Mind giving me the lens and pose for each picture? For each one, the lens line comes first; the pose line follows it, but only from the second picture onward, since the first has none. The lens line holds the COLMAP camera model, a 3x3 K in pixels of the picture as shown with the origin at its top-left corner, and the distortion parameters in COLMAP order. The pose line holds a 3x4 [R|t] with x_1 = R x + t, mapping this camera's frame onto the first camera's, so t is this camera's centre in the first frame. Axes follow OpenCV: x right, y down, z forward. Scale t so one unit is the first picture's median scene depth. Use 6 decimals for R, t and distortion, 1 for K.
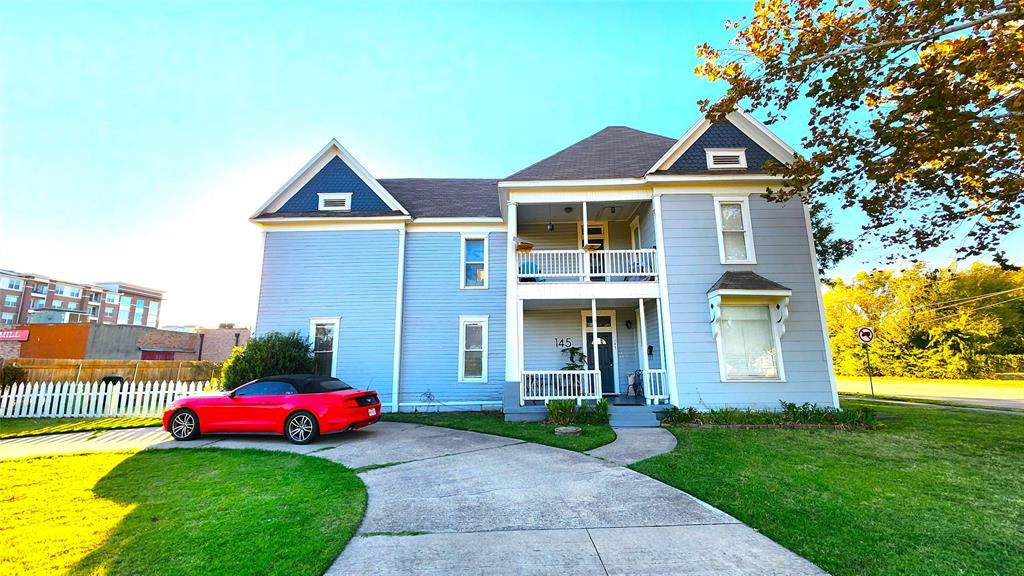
lens RADIAL K [[423.9, 0, 515.2], [0, 423.9, 289.8], [0, 0, 1]] dist [0.002543, -0.001699]
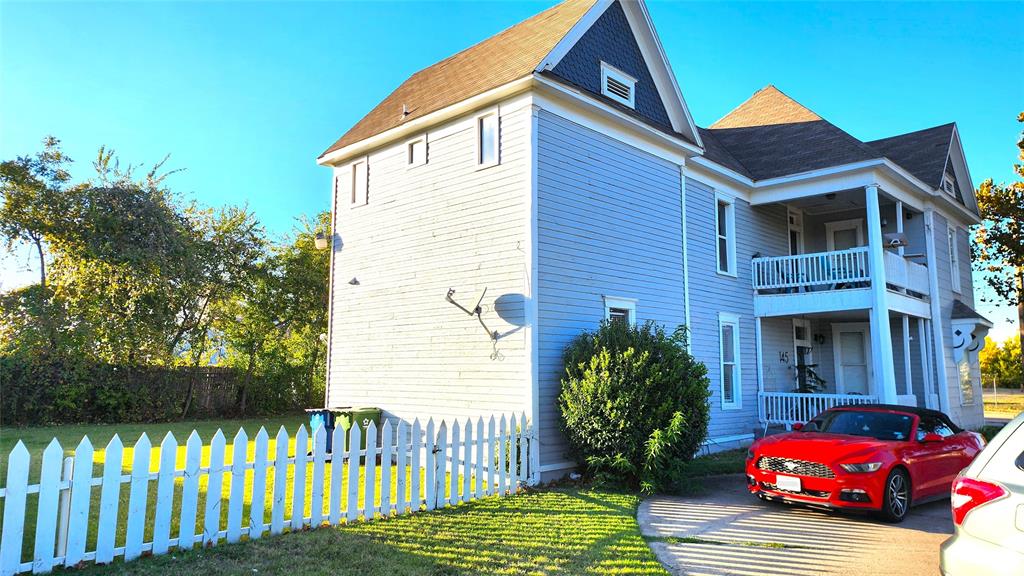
lens RADIAL K [[700.0, 0, 511.1], [0, 700.0, 284.6], [0, 0, 1]] dist [0.004767, 0.001070]
pose [[0.702300, 0.109675, 0.703382, -1.428247], [-0.149580, 0.988738, -0.004818, 0.089561], [-0.695989, -0.101828, 0.710796, 0.539590]]
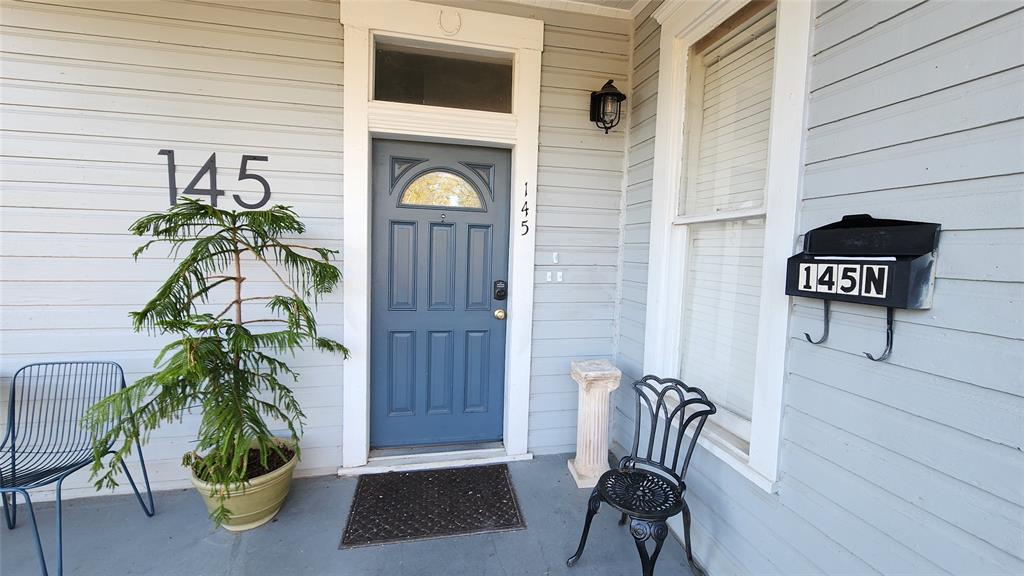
lens RADIAL K [[423.9, 0, 510.8], [0, 423.9, 286.5], [0, 0, 1]] dist [0.002543, -0.001699]
pose [[0.972903, 0.023104, 0.230057, 0.226394], [-0.084201, 0.962074, 0.259467, 0.136536], [-0.215338, -0.271807, 0.937950, 0.989975]]
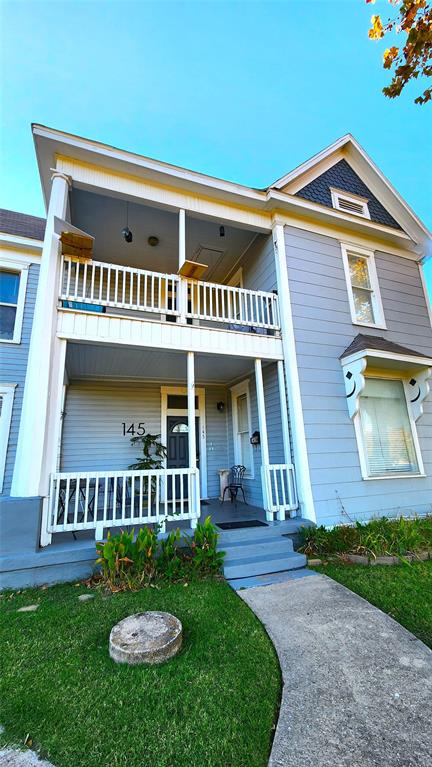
lens RADIAL K [[324.4, 0, 216.7], [0, 324.4, 385.6], [0, 0, 1]] dist [0.000241, -0.000009]
pose [[0.927183, 0.067255, 0.368521, 0.046946], [-0.045216, 0.996651, -0.068127, 0.101408], [-0.371869, 0.046503, 0.927120, 0.546083]]
